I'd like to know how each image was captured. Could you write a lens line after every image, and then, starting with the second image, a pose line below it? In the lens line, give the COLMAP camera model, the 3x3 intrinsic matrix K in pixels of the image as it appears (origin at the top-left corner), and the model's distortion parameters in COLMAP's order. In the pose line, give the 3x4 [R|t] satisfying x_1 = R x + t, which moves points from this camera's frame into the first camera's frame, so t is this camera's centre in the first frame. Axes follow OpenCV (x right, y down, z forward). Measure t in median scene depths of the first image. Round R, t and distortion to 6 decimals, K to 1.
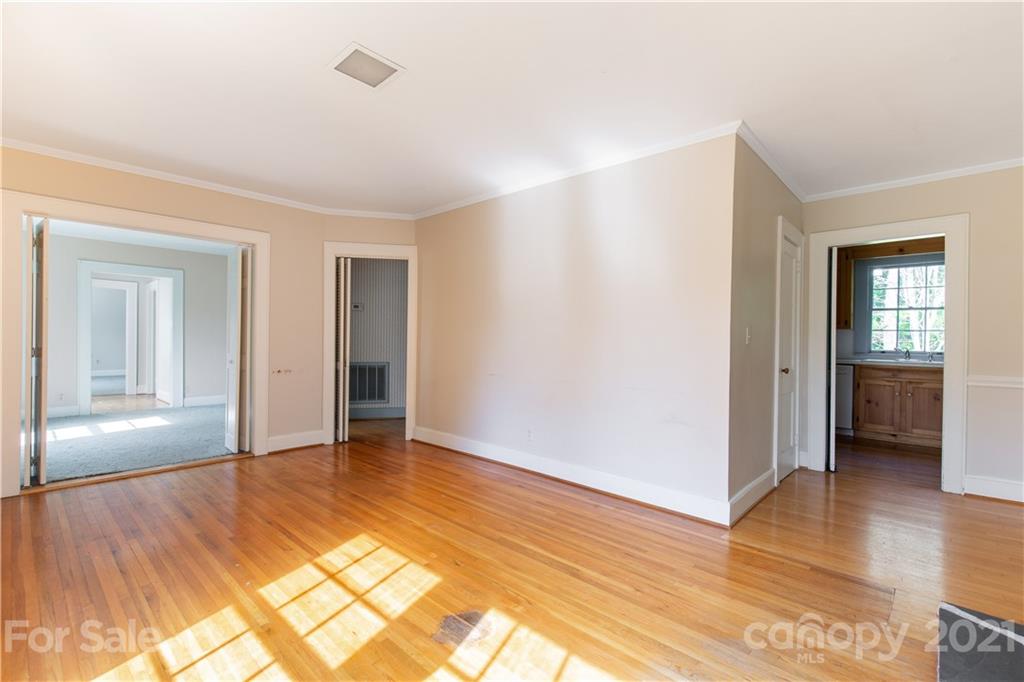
lens RADIAL K [[464.1, 0, 516.6], [0, 464.1, 342.5], [0, 0, 1]] dist [0.002420, -0.001245]
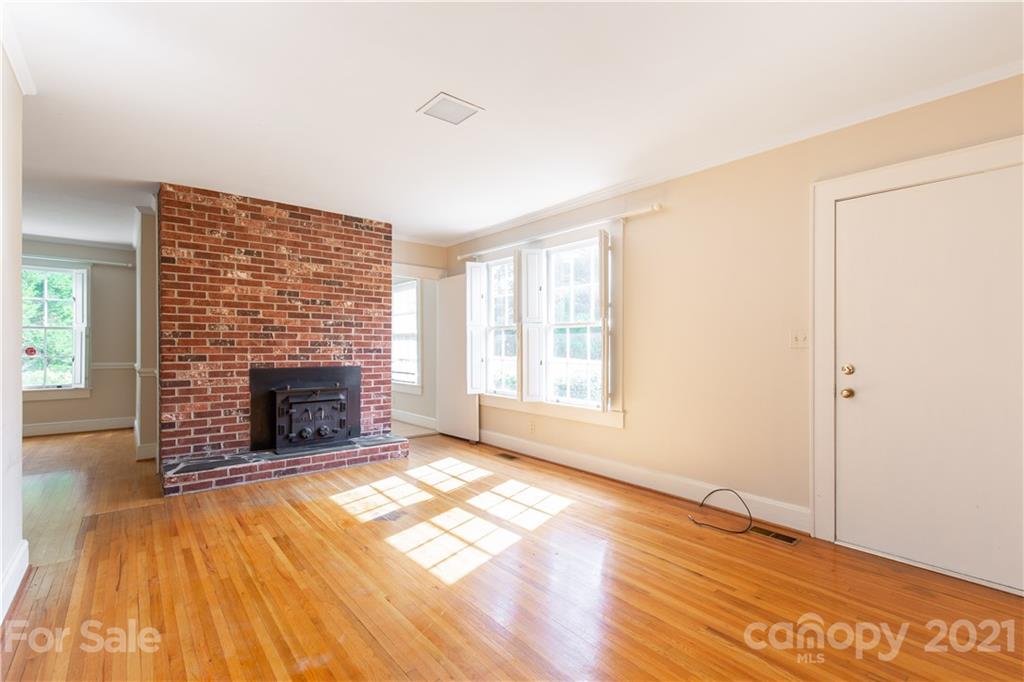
lens RADIAL K [[464.1, 0, 515.7], [0, 464.1, 350.7], [0, 0, 1]] dist [0.002420, -0.001245]
pose [[-0.992199, -0.021425, 0.122808, -0.622453], [-0.018856, 0.999579, 0.022047, -0.035564], [-0.123229, 0.019559, -0.992185, 2.088694]]
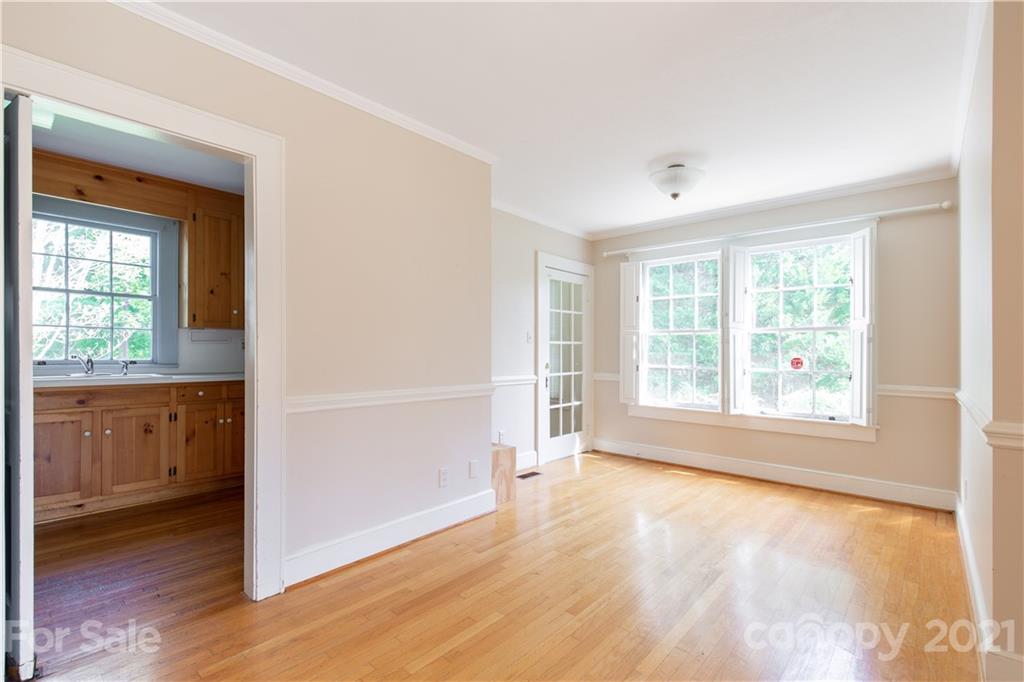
lens RADIAL K [[464.1, 0, 509.0], [0, 464.1, 347.1], [0, 0, 1]] dist [0.002420, -0.001245]
pose [[-0.007114, -0.001350, 0.999974, 0.505585], [0.003476, 0.999993, 0.001375, 0.003755], [-0.999969, 0.003486, -0.007109, 1.048414]]
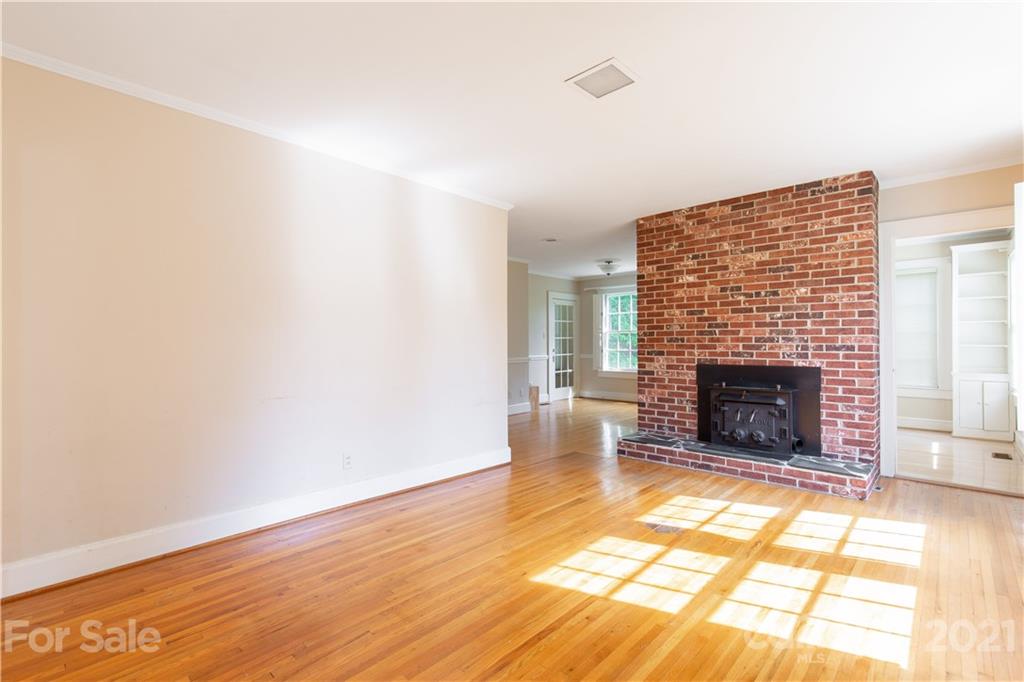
lens RADIAL K [[464.1, 0, 512.6], [0, 464.1, 345.7], [0, 0, 1]] dist [0.002420, -0.001245]
pose [[0.007053, -0.020495, 0.999765, -1.335602], [0.013753, 0.999697, 0.020397, -0.033045], [-0.999881, 0.013606, 0.007333, 1.181563]]
